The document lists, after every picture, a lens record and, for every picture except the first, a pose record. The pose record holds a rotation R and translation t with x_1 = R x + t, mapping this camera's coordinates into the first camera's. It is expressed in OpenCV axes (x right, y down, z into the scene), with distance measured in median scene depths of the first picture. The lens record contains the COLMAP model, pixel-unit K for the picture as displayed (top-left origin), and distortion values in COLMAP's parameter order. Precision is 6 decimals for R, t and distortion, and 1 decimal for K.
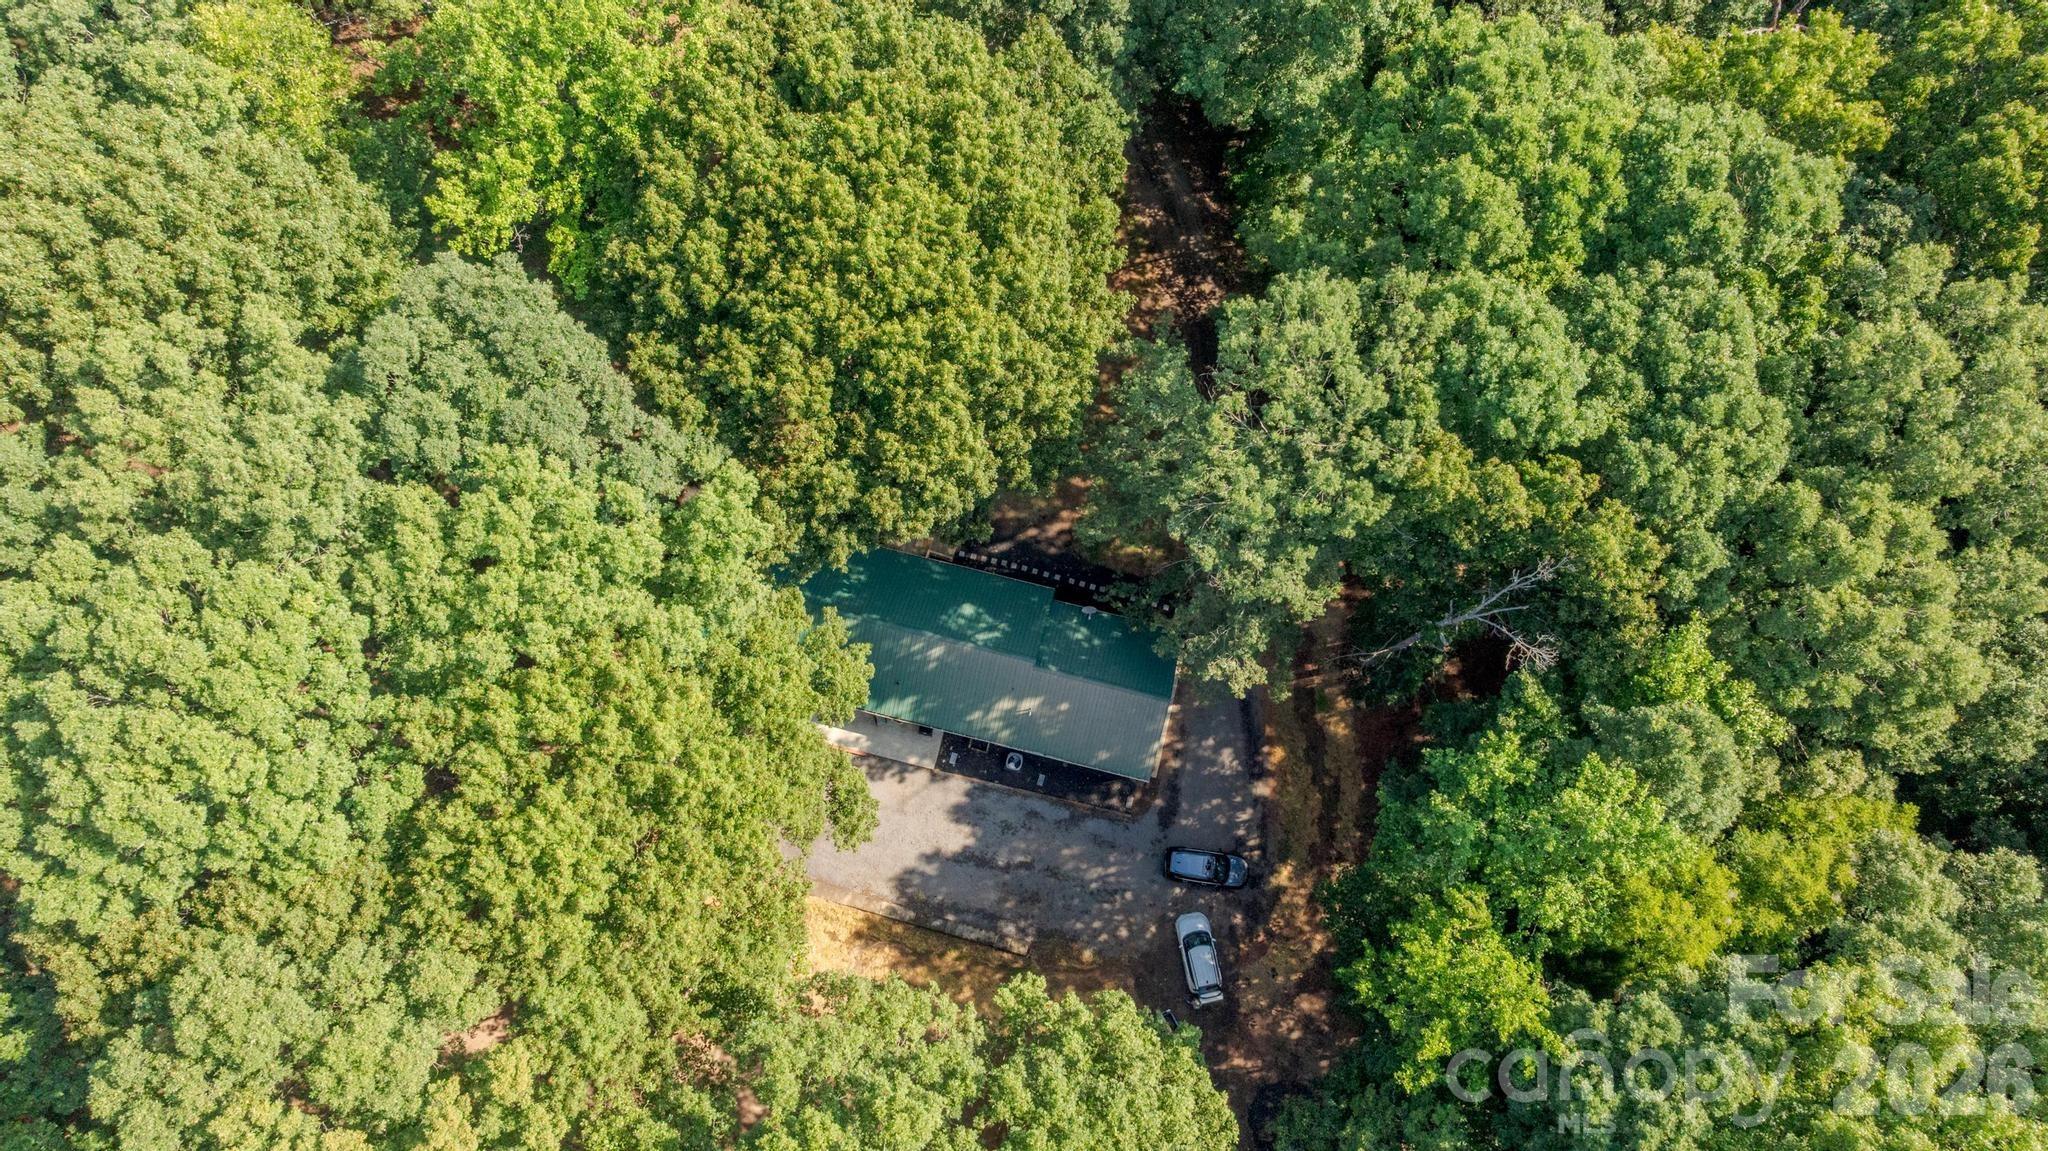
lens RADIAL K [[1470.1, 0, 1026.1], [0, 1470.1, 579.0], [0, 0, 1]] dist [-0.029993, 0.047860]
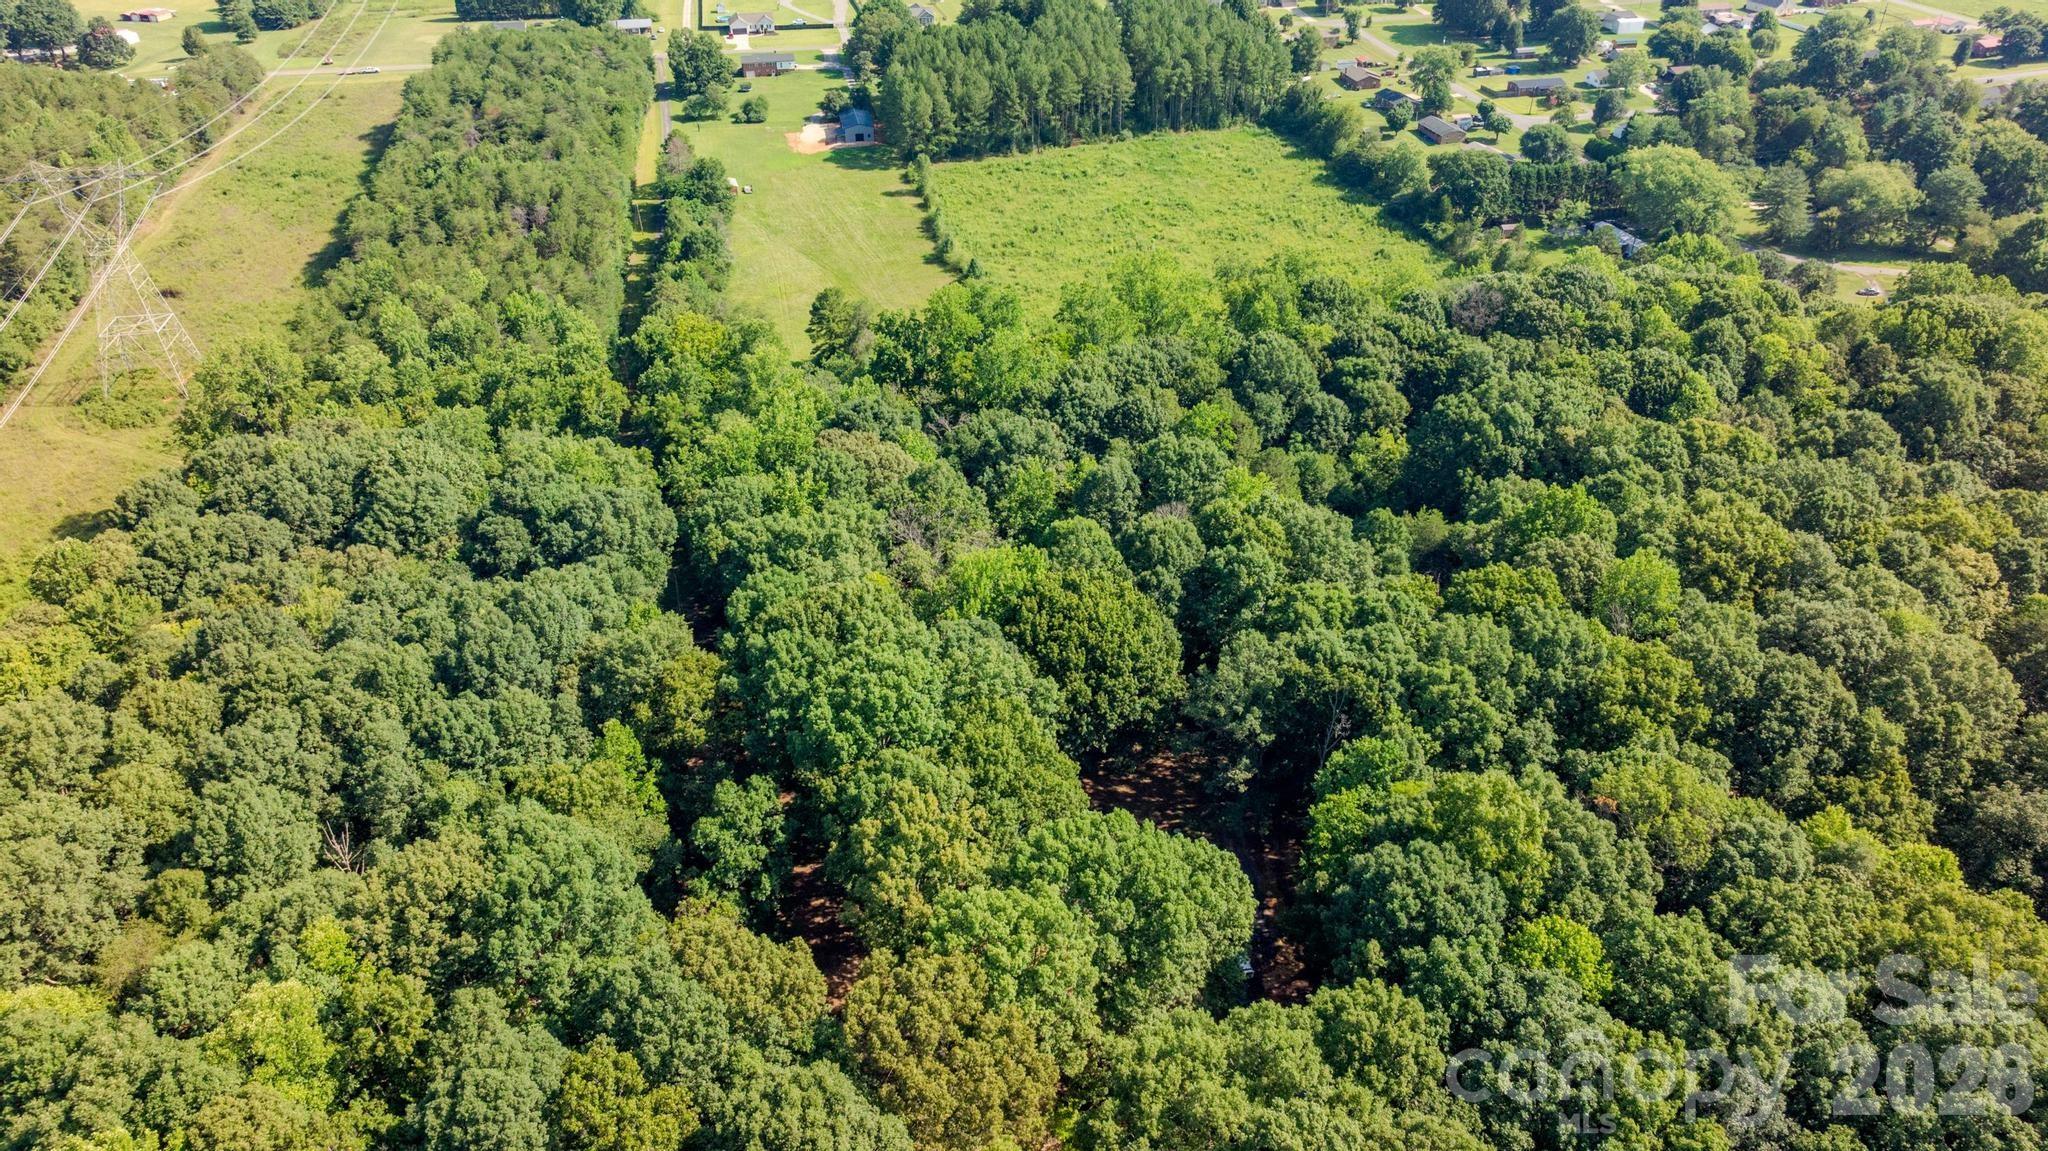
lens RADIAL K [[1470.1, 0, 1011.7], [0, 1470.1, 578.3], [0, 0, 1]] dist [-0.029993, 0.047860]
pose [[0.999428, -0.010870, -0.032030, -0.180686], [-0.014997, 0.706392, -0.707662, 1.787355], [0.030318, 0.707738, 0.705824, -1.141309]]
